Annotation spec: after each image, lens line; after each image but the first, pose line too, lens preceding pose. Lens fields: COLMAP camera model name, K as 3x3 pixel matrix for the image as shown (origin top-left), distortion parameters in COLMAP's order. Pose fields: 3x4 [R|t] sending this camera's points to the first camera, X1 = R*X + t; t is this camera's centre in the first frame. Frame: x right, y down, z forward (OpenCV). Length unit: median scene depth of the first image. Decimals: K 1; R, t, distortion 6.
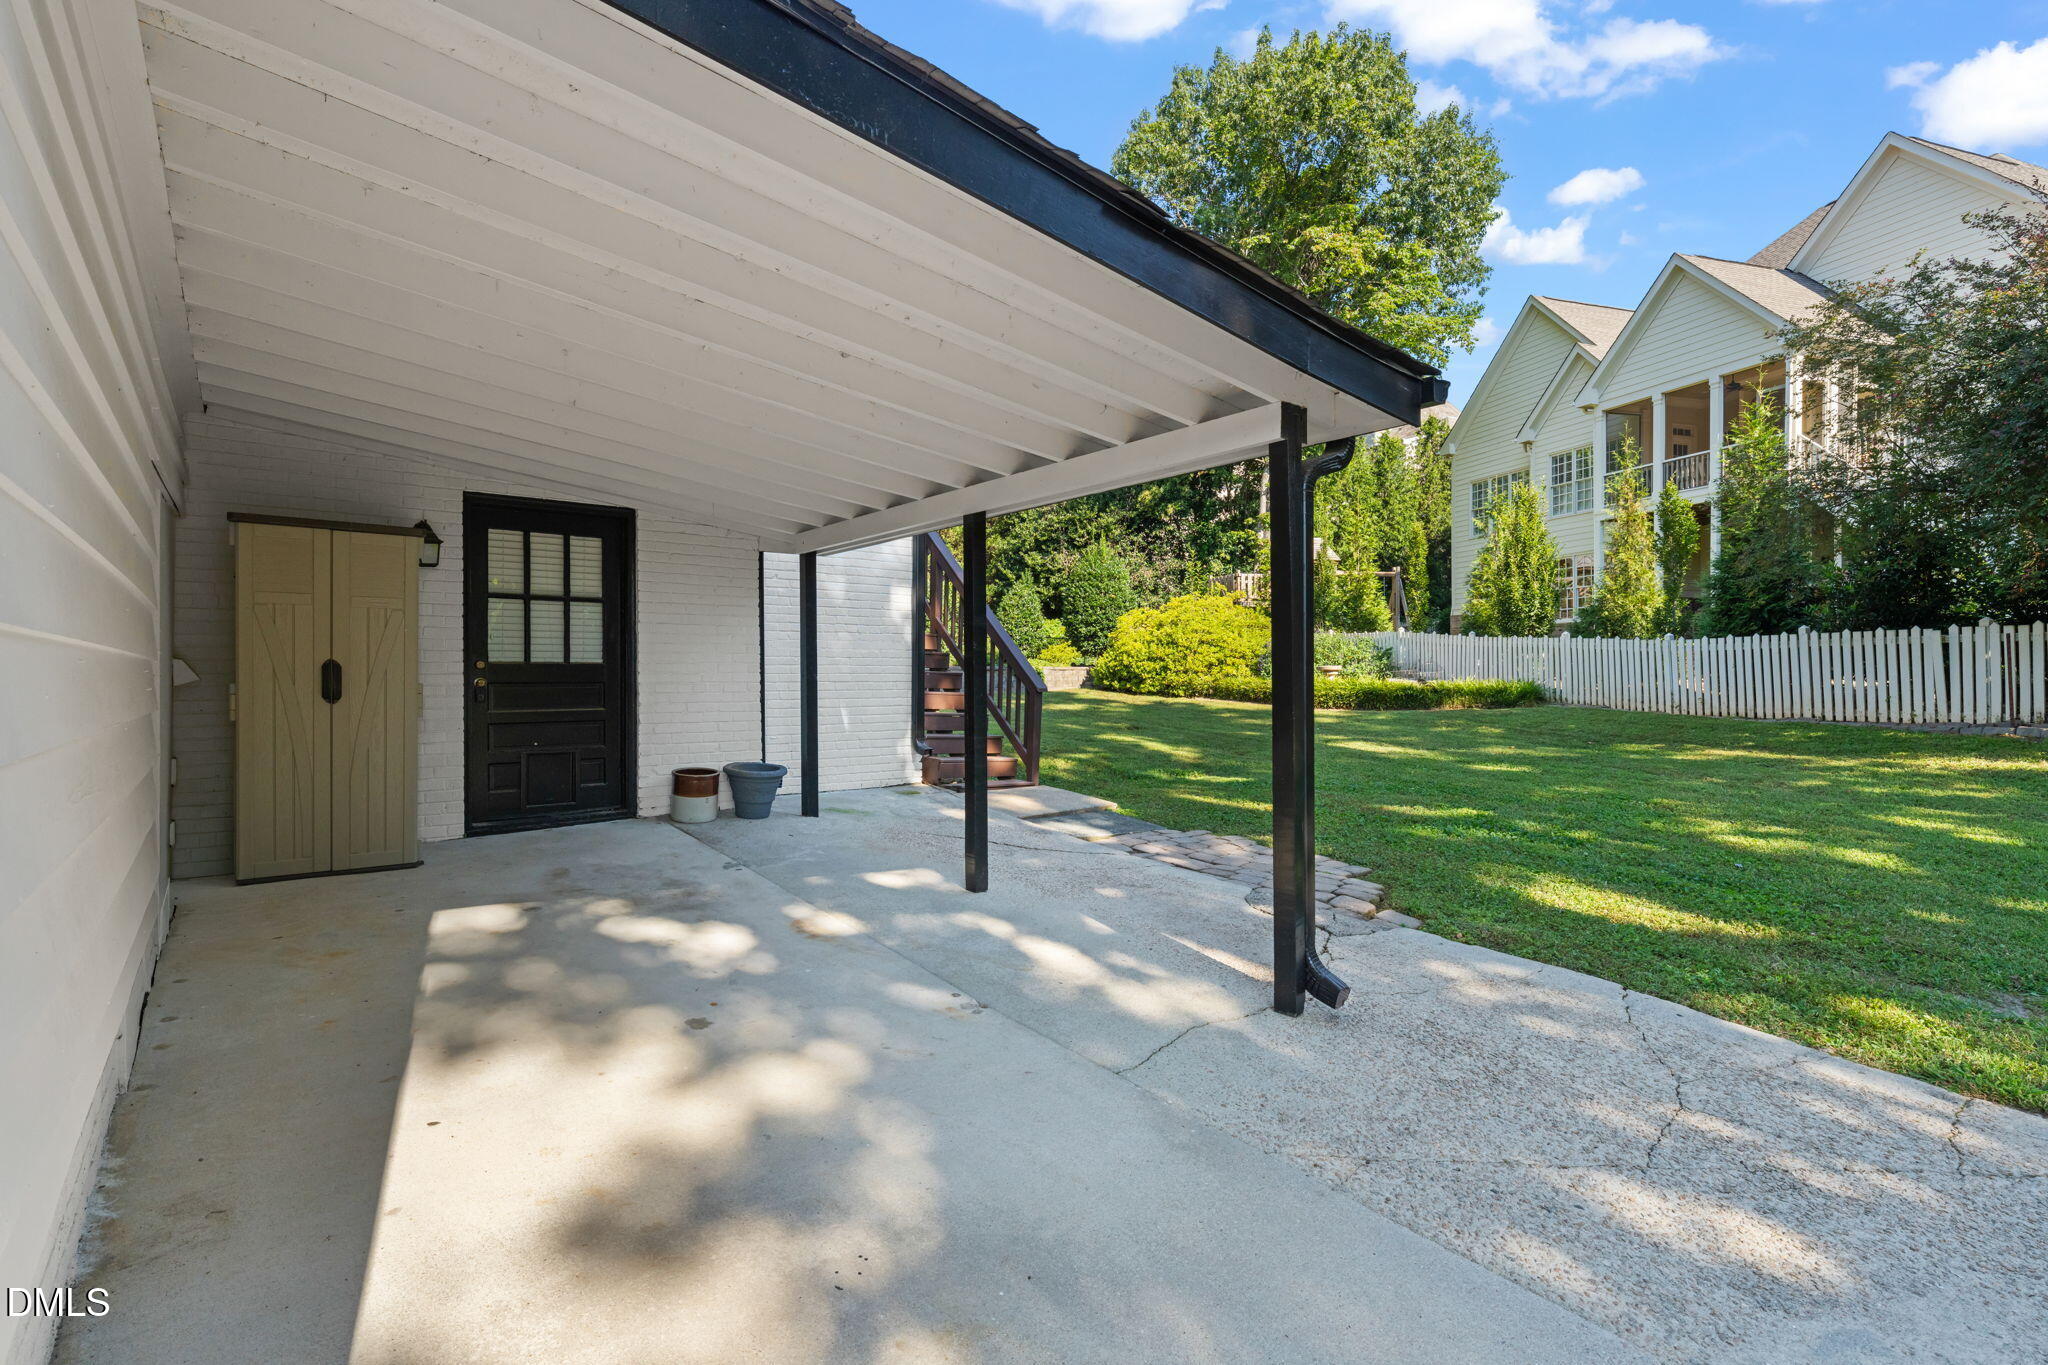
lens RADIAL K [[955.2, 0, 1024.0], [0, 955.2, 682.5], [0, 0, 1]] dist [-0.001172, 0.000022]
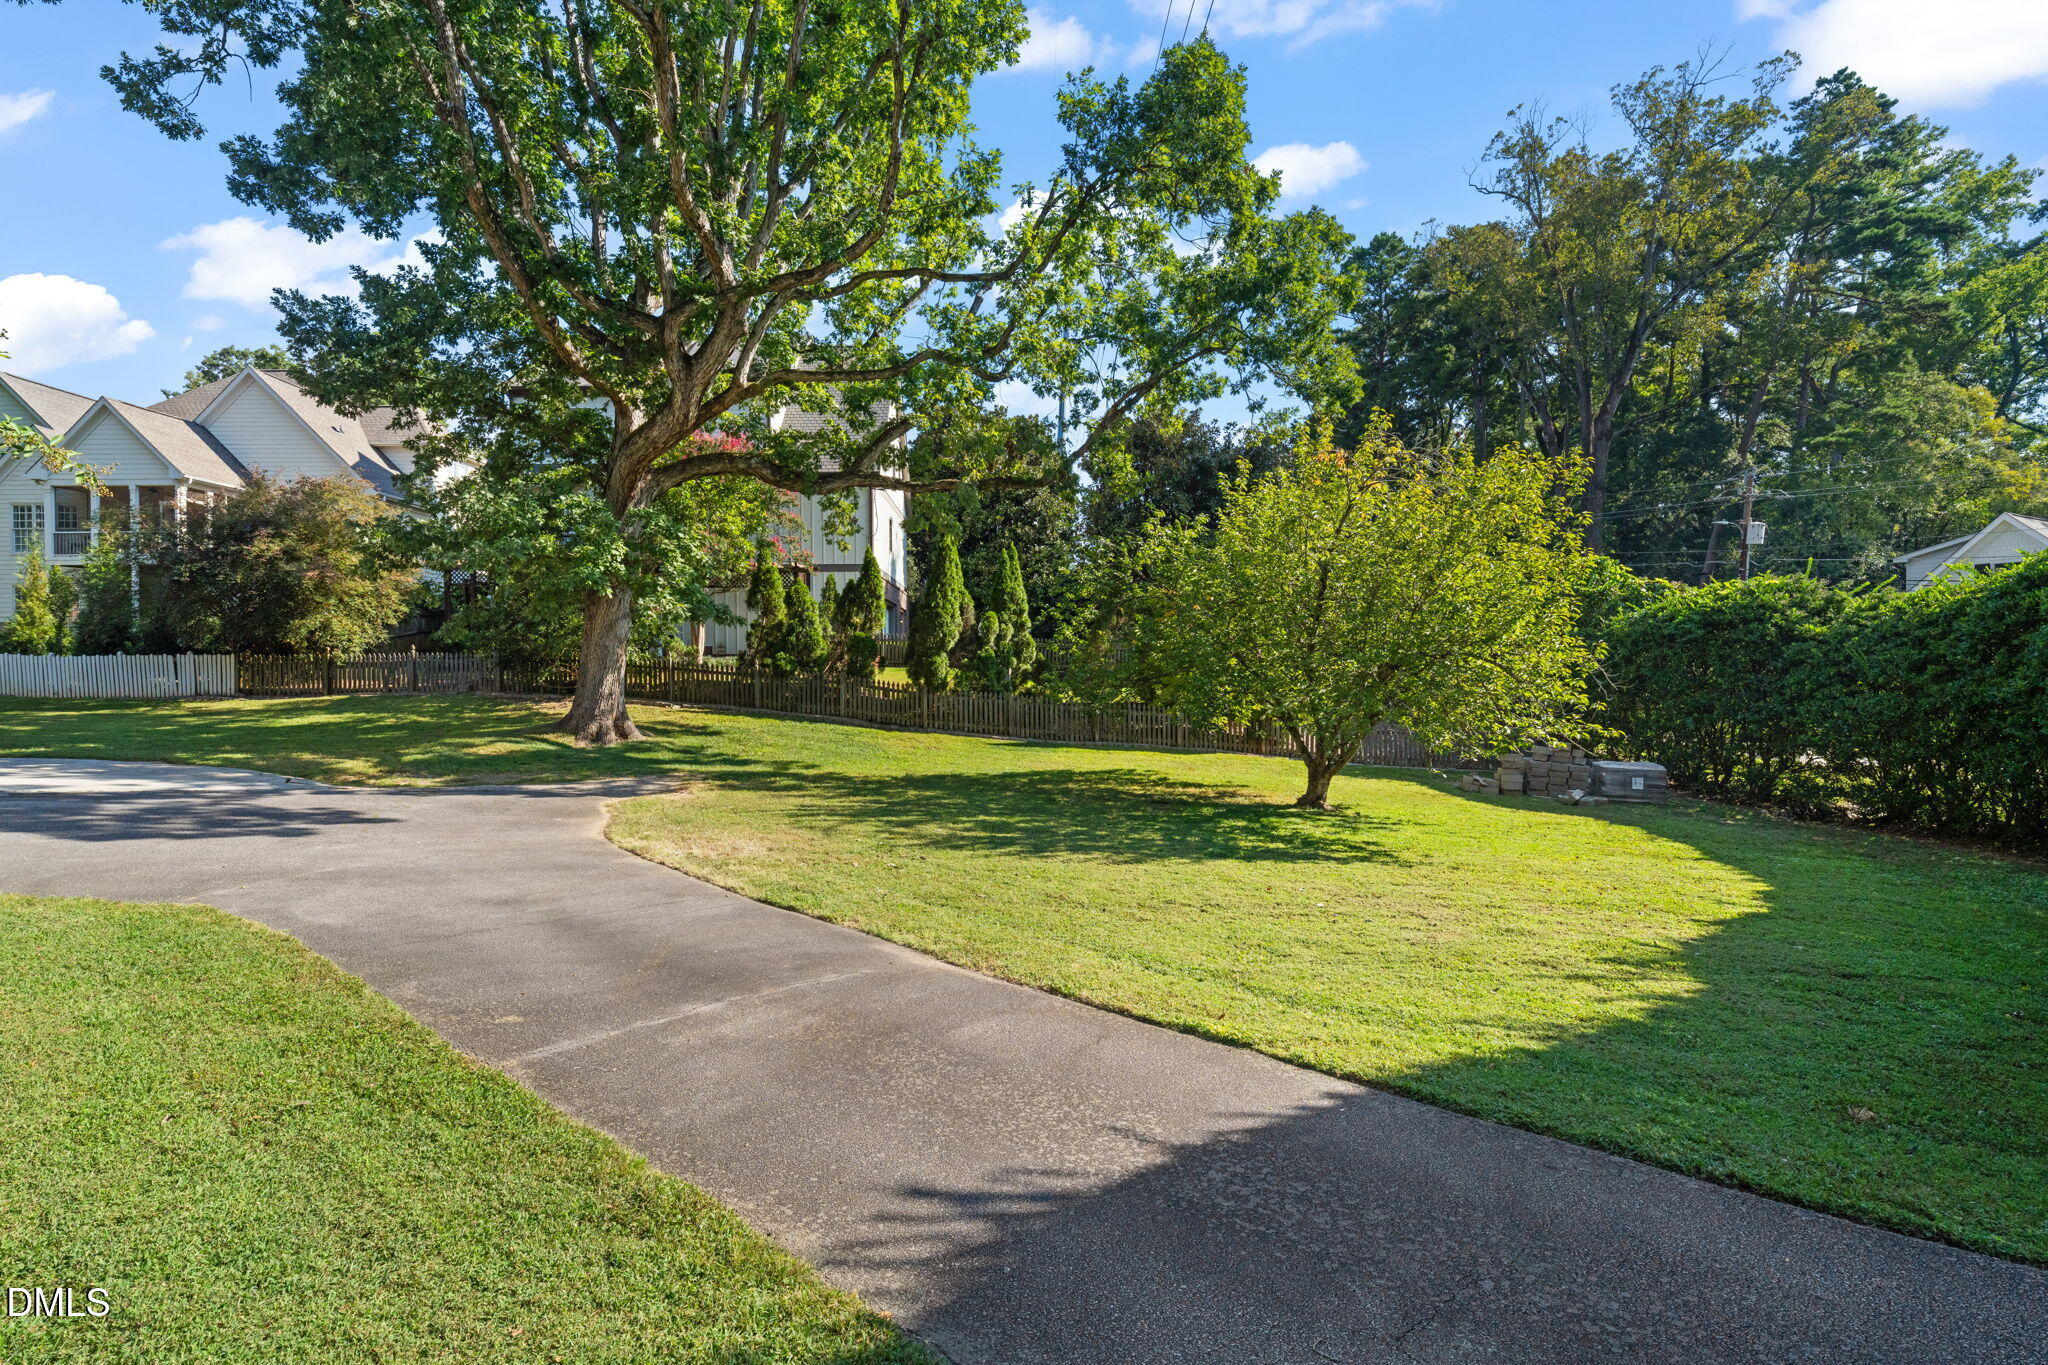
lens RADIAL K [[943.9, 0, 1020.7], [0, 943.9, 676.6], [0, 0, 1]] dist [0.000846, -0.000079]
pose [[0.303750, -0.001082, 0.952751, -0.311873], [0.014073, 0.999895, -0.003351, 0.016828], [-0.952648, 0.014426, 0.303733, -0.866626]]
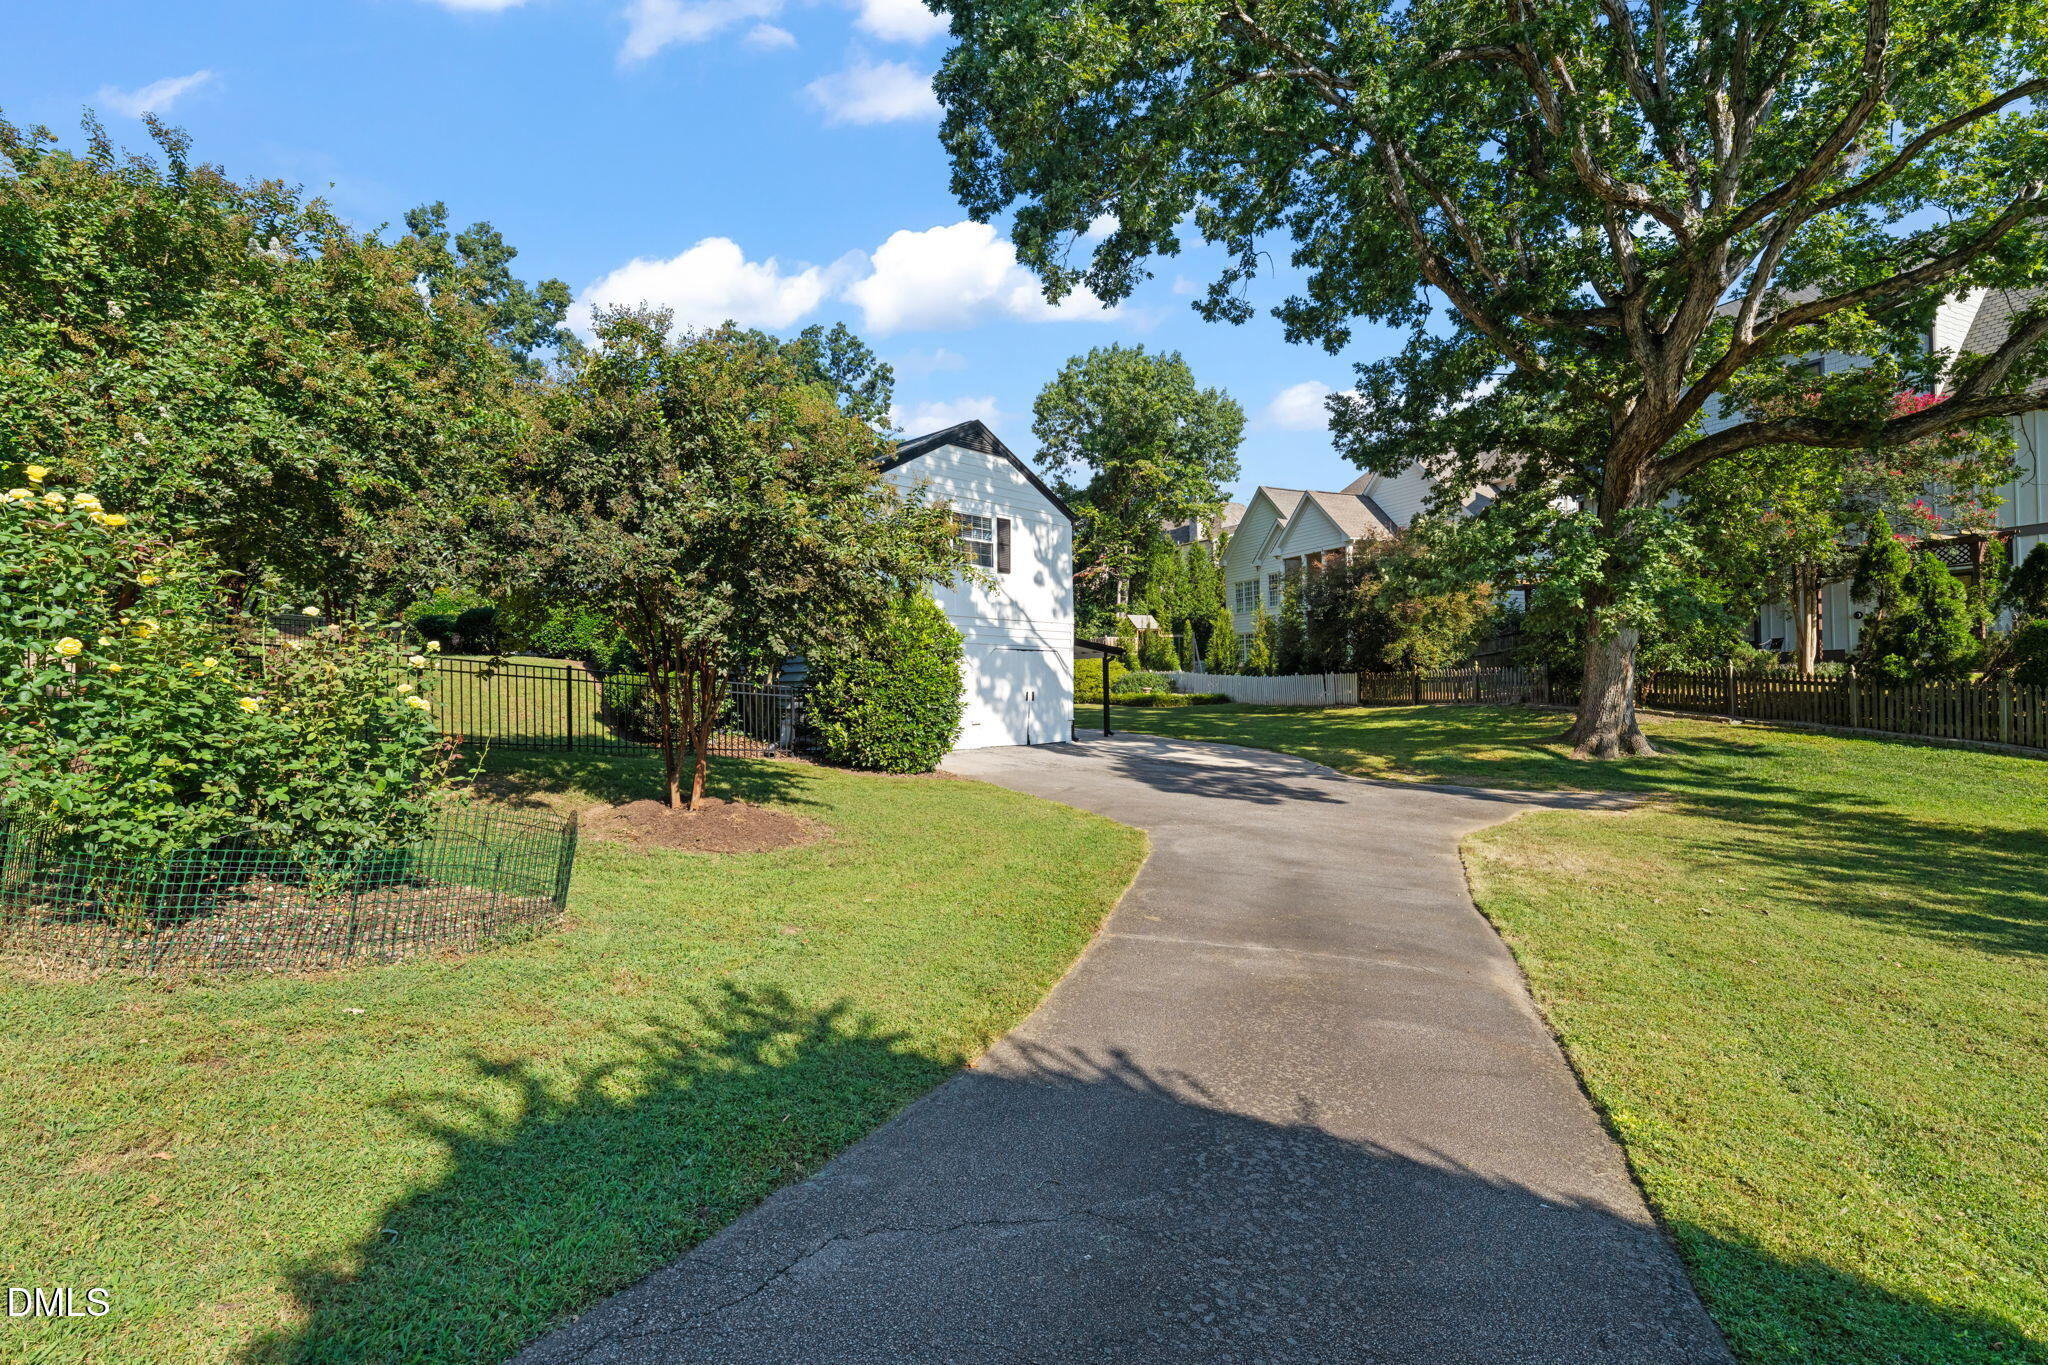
lens RADIAL K [[943.9, 0, 1020.7], [0, 943.9, 676.6], [0, 0, 1]] dist [0.000846, -0.000079]
pose [[0.992597, -0.004069, 0.121384, -0.207509], [0.007962, 0.999469, -0.031603, 0.021459], [-0.121191, 0.032336, 0.992102, -1.028685]]
